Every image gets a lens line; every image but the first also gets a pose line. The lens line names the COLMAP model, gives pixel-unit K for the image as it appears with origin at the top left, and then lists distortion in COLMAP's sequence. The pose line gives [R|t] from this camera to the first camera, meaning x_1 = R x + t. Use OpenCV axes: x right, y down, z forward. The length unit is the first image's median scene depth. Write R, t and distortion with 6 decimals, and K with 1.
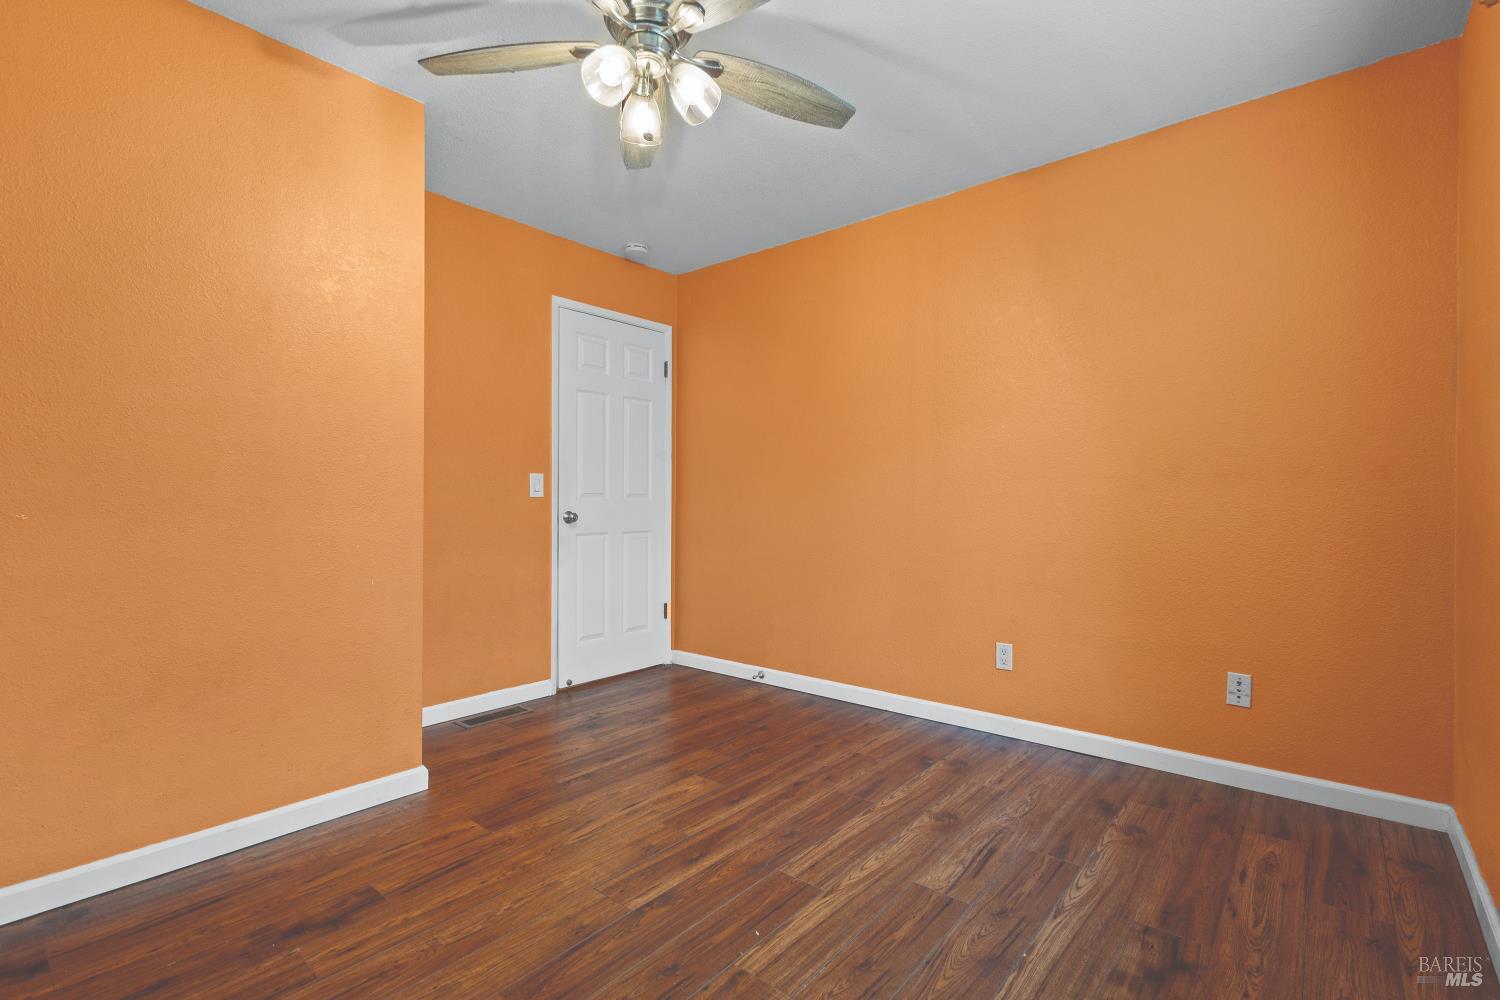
lens RADIAL K [[686.6, 0, 750.0], [0, 686.6, 500.0], [0, 0, 1]] dist [-0.000283, -0.000213]
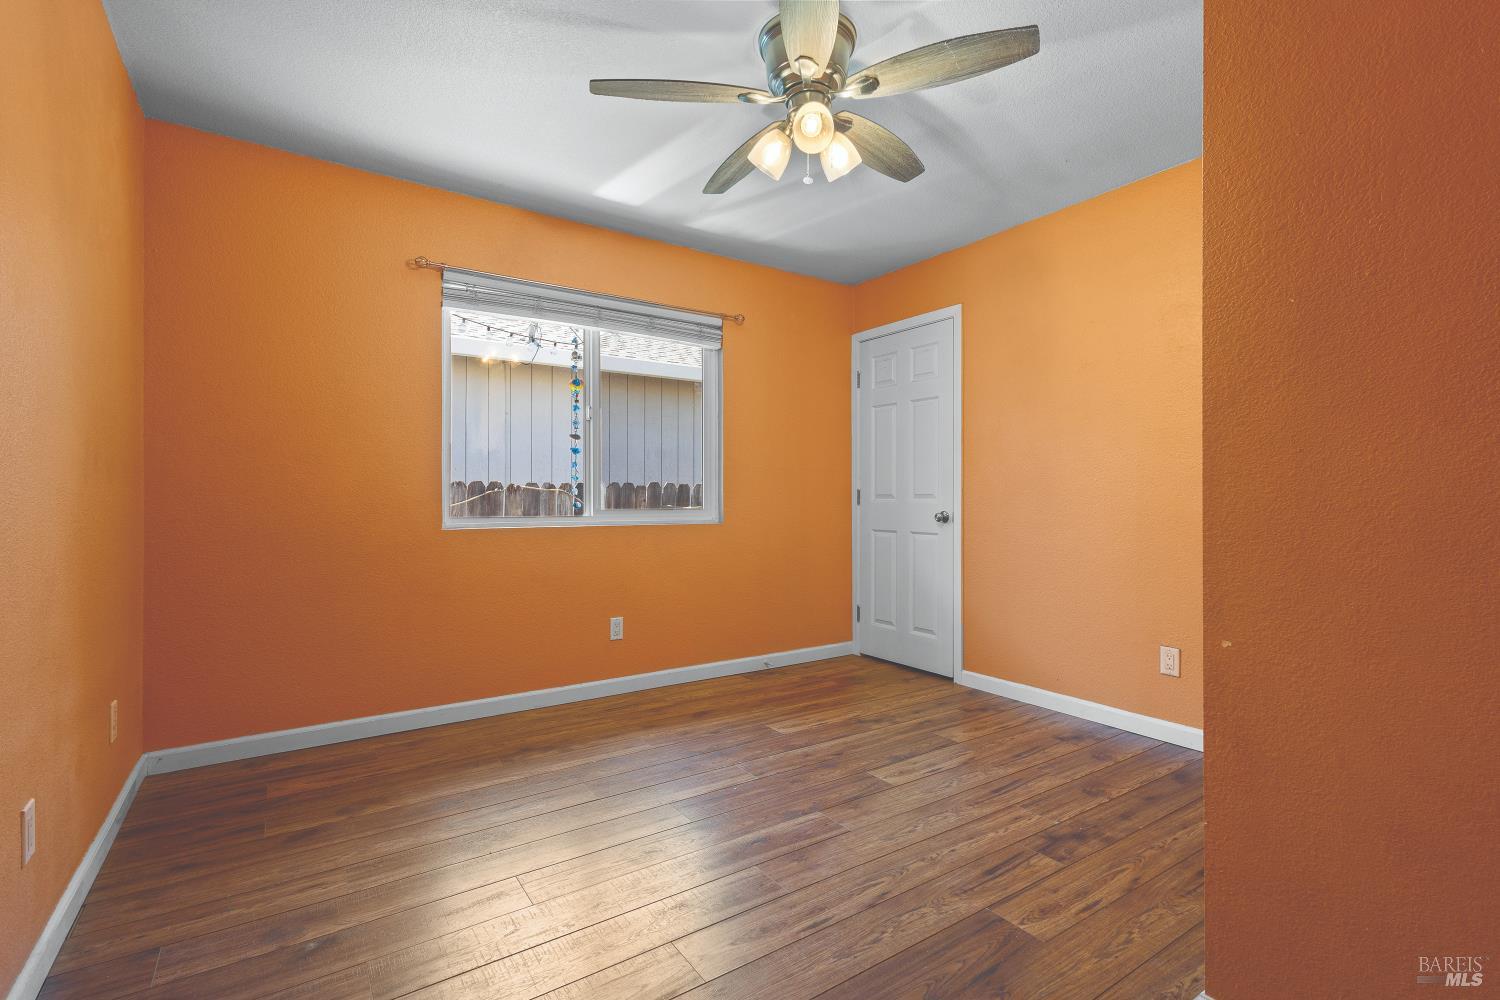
lens RADIAL K [[686.6, 0, 750.0], [0, 686.6, 500.0], [0, 0, 1]] dist [-0.000283, -0.000213]
pose [[-0.963316, -0.000137, 0.268370, -0.361671], [-0.000966, 0.999995, -0.002956, 0.005618], [-0.268368, -0.003107, -0.963311, 2.084935]]
